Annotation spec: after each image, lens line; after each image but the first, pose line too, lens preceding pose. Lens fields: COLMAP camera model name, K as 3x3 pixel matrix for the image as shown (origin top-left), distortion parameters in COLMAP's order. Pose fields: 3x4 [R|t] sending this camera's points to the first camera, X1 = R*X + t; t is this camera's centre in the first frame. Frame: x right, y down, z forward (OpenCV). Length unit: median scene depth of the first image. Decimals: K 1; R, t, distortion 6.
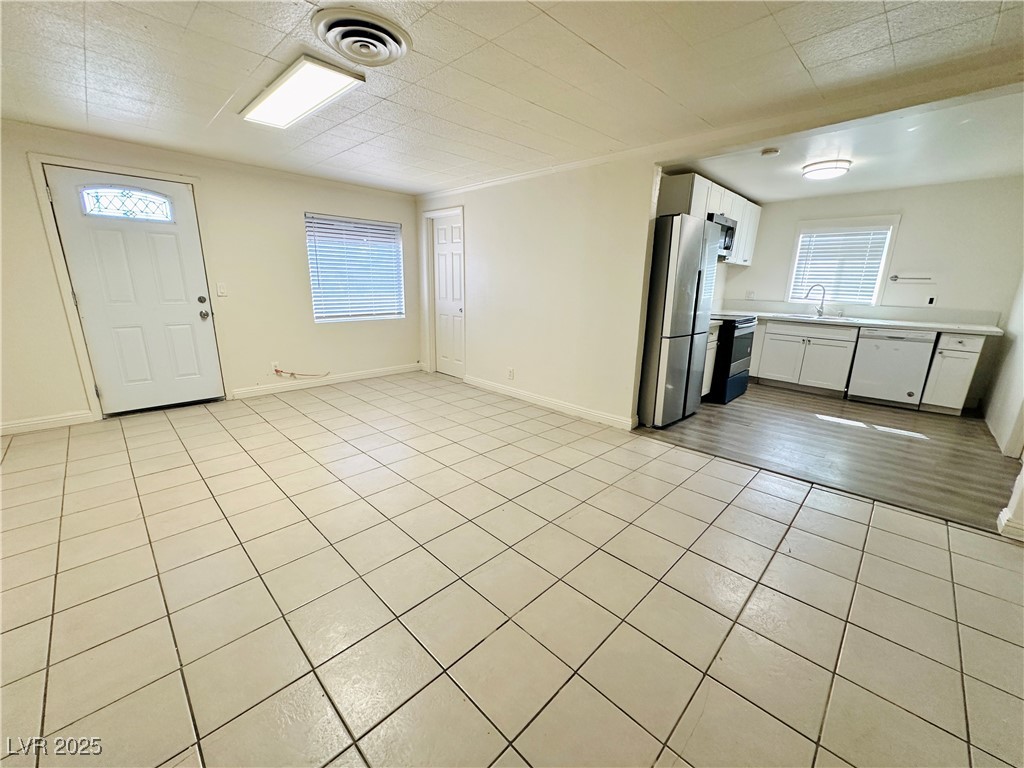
lens RADIAL K [[410.2, 0, 513.9], [0, 410.2, 383.9], [0, 0, 1]] dist [-0.003003, -0.000515]
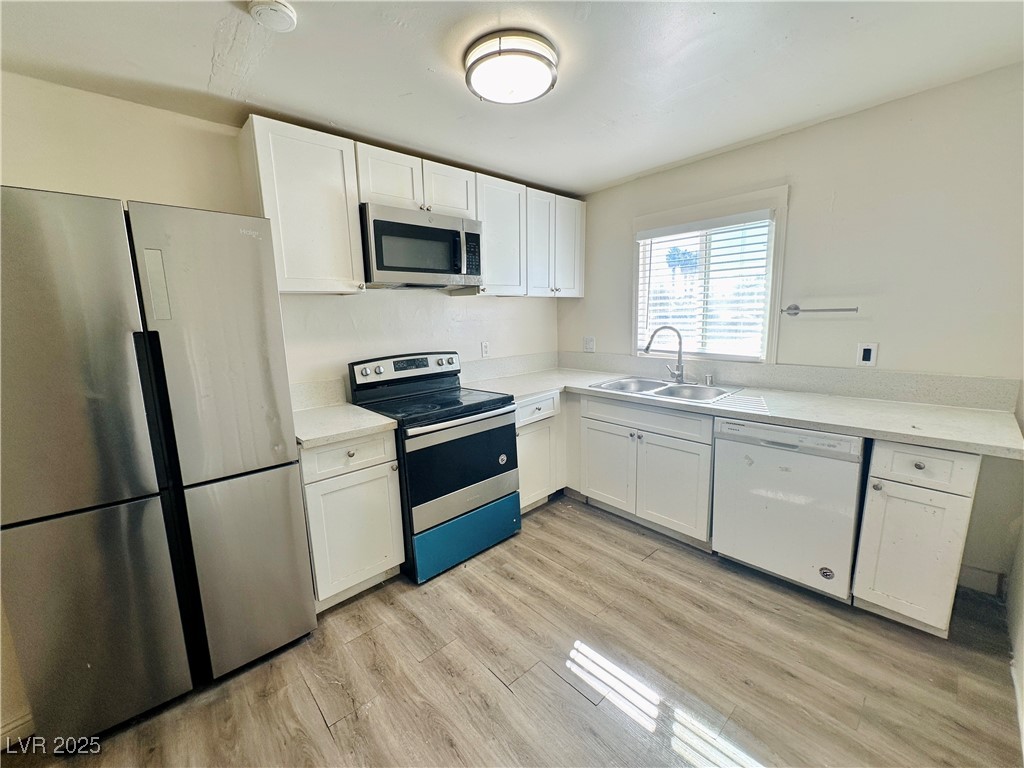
lens RADIAL K [[410.2, 0, 513.6], [0, 410.2, 382.2], [0, 0, 1]] dist [-0.003003, -0.000515]
pose [[0.997550, -0.039354, -0.057834, 0.699967], [0.034416, 0.995869, -0.084026, -0.159917], [0.060902, 0.081829, 0.994784, 0.552295]]
